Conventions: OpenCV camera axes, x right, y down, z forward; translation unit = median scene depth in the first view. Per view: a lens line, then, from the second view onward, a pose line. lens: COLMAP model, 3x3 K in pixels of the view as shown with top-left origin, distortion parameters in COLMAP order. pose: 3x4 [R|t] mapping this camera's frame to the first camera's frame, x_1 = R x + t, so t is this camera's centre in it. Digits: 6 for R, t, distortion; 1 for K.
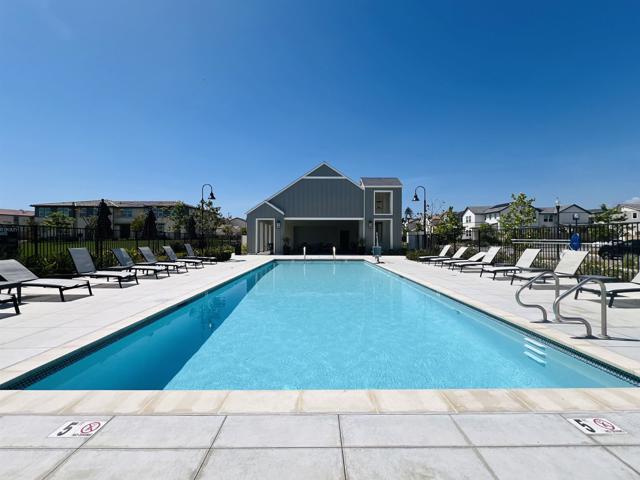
lens RADIAL K [[256.2, 0, 320.0], [0, 256.2, 240.0], [0, 0, 1]] dist [-0.003849, -0.000289]
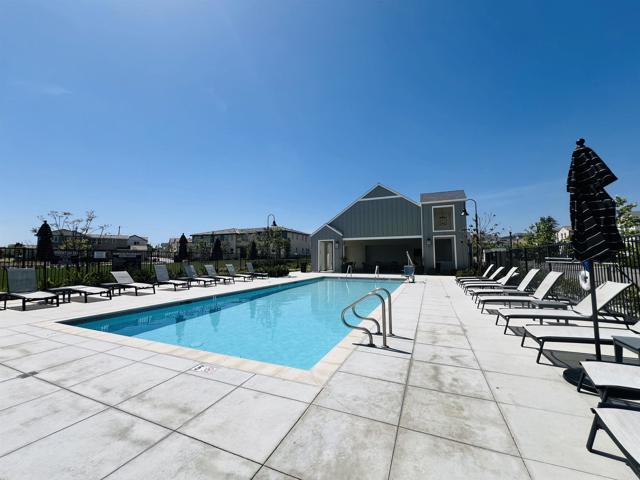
lens RADIAL K [[256.2, 0, 320.0], [0, 256.2, 240.0], [0, 0, 1]] dist [-0.003849, -0.000289]
pose [[0.915784, -0.033178, -0.400298, 0.205921], [0.003998, 0.997286, -0.073513, -0.001115], [0.401651, 0.065722, 0.913432, -0.026762]]
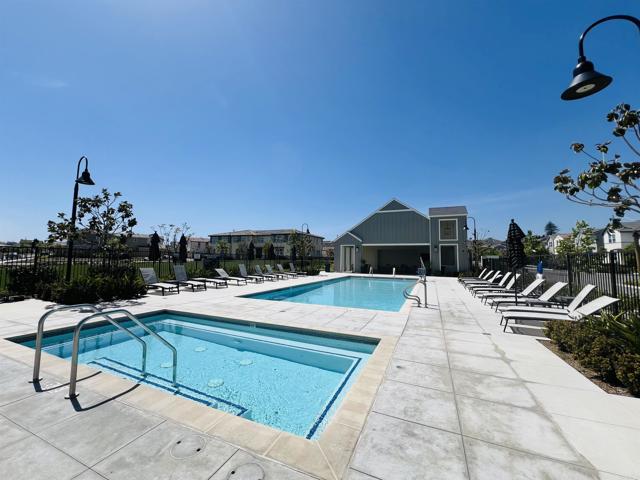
lens RADIAL K [[256.2, 0, 320.0], [0, 256.2, 240.0], [0, 0, 1]] dist [-0.003849, -0.000289]
pose [[0.914511, -0.017320, -0.404191, 0.185502], [-0.014428, 0.997051, -0.075369, -0.007953], [0.404305, 0.074758, 0.911564, -0.248123]]
